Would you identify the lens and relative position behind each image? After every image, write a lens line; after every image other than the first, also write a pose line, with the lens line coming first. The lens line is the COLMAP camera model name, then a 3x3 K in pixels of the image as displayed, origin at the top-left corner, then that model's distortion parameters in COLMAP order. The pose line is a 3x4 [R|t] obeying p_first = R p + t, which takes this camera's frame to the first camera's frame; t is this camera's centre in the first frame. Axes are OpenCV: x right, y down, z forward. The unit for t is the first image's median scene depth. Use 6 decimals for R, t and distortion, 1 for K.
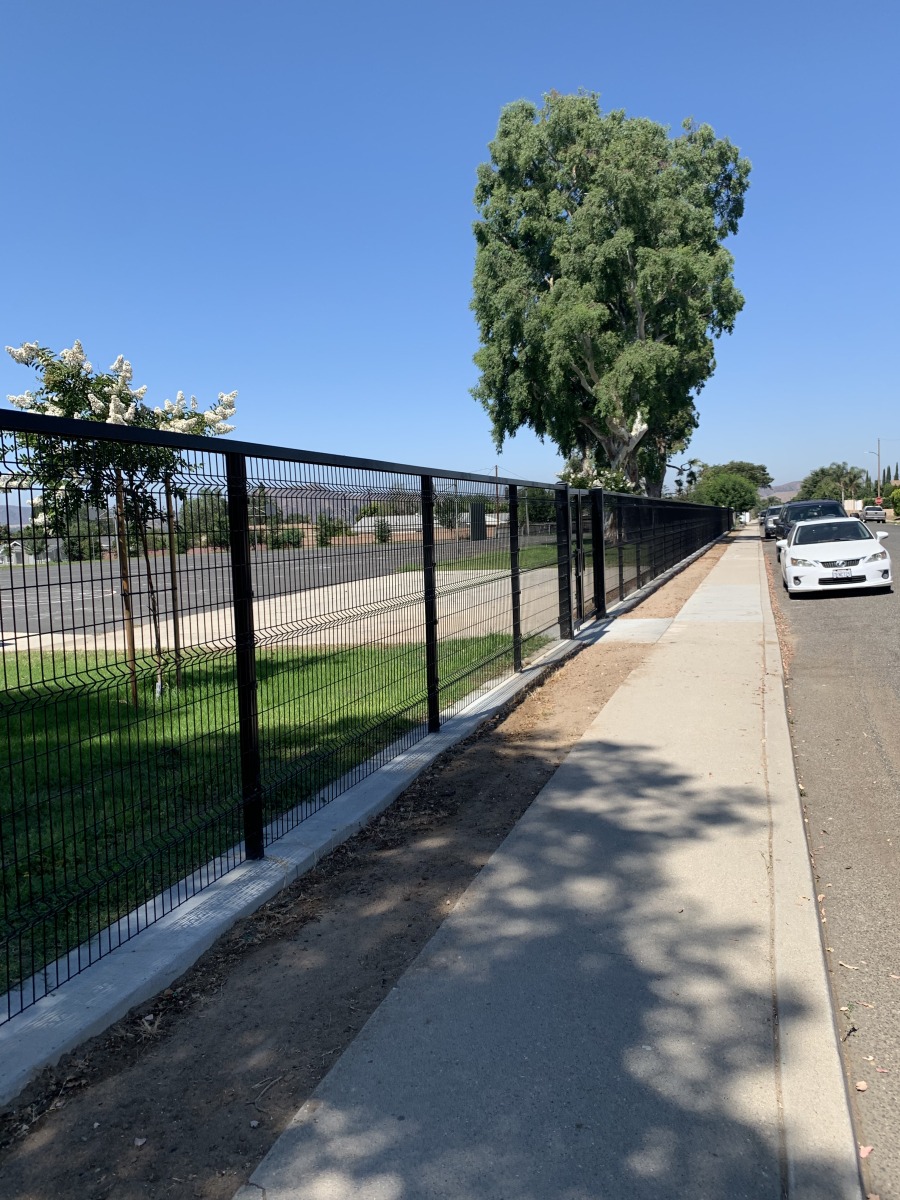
lens RADIAL K [[882.4, 0, 450.0], [0, 882.4, 600.0], [0, 0, 1]] dist [-0.026902, 0.007868]
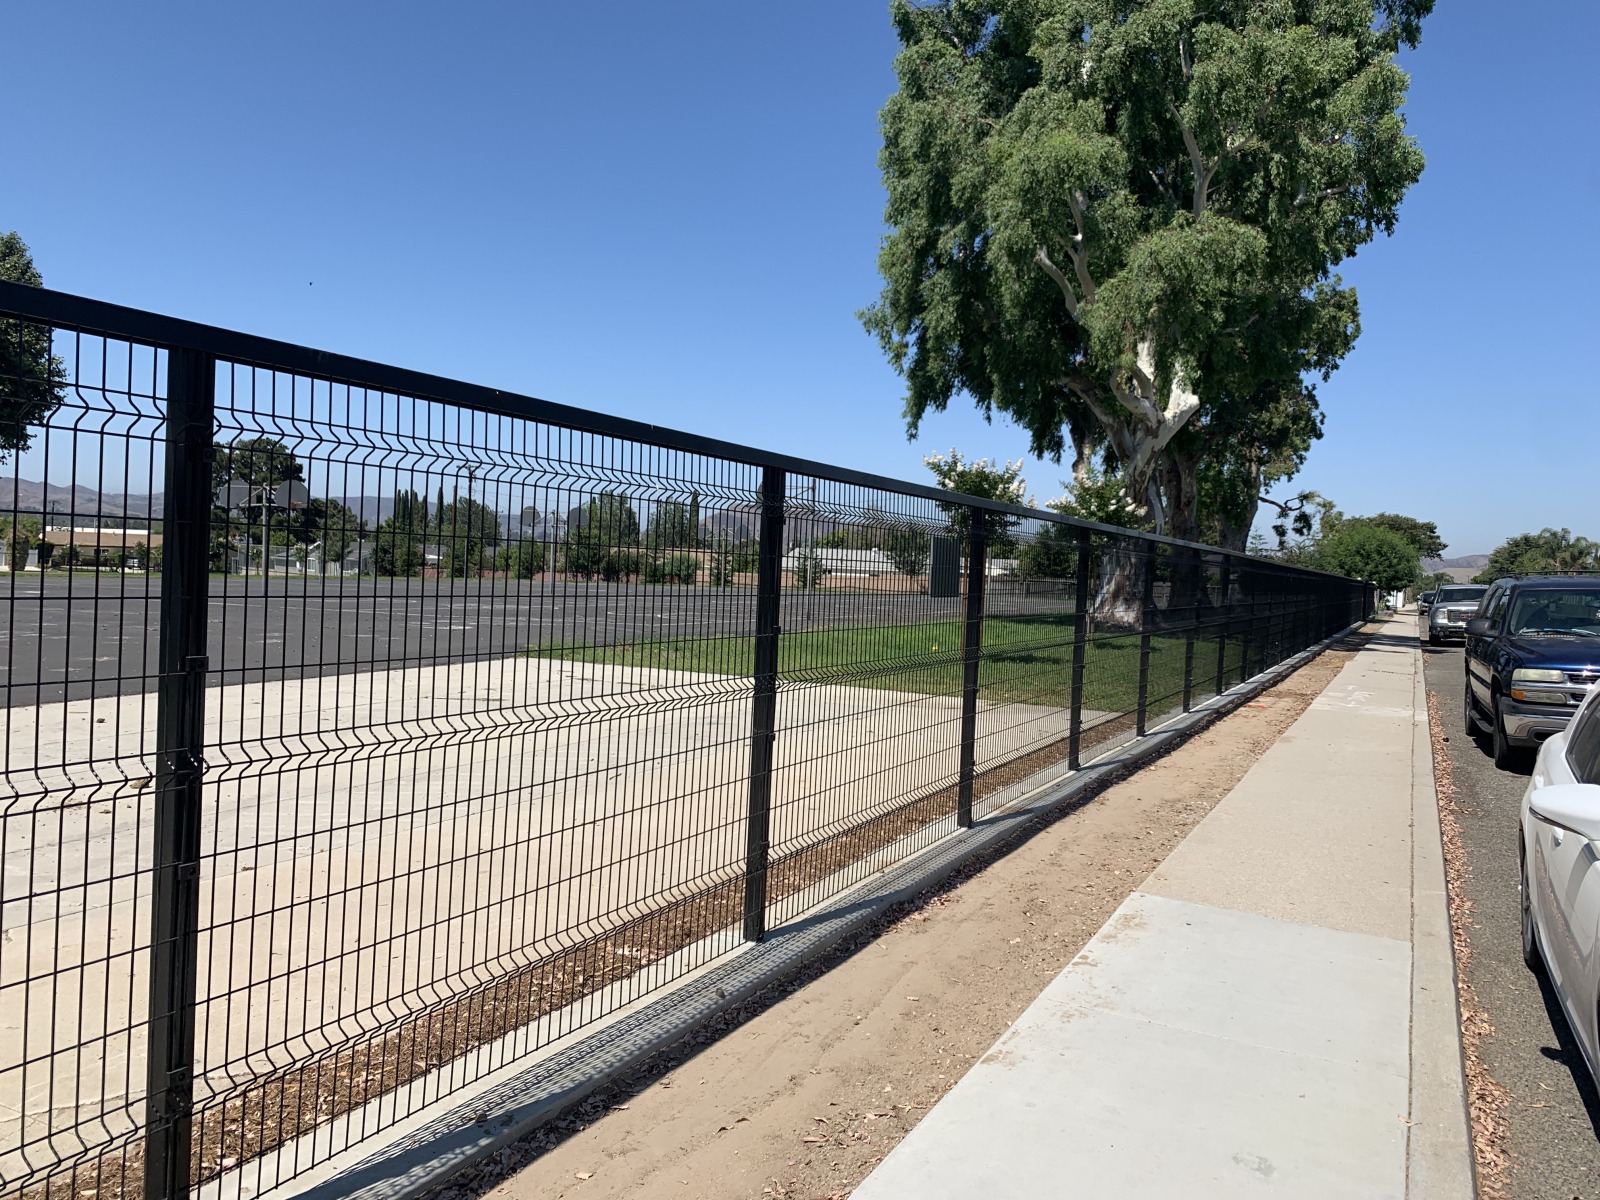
lens RADIAL K [[1176.6, 0, 798.9], [0, 1176.6, 589.7], [0, 0, 1]] dist [-0.026902, 0.007868]
pose [[0.984294, 0.094887, -0.148871, 0.104572], [-0.103901, 0.993122, -0.053971, -0.030875], [0.142726, 0.068591, 0.987383, 0.303709]]
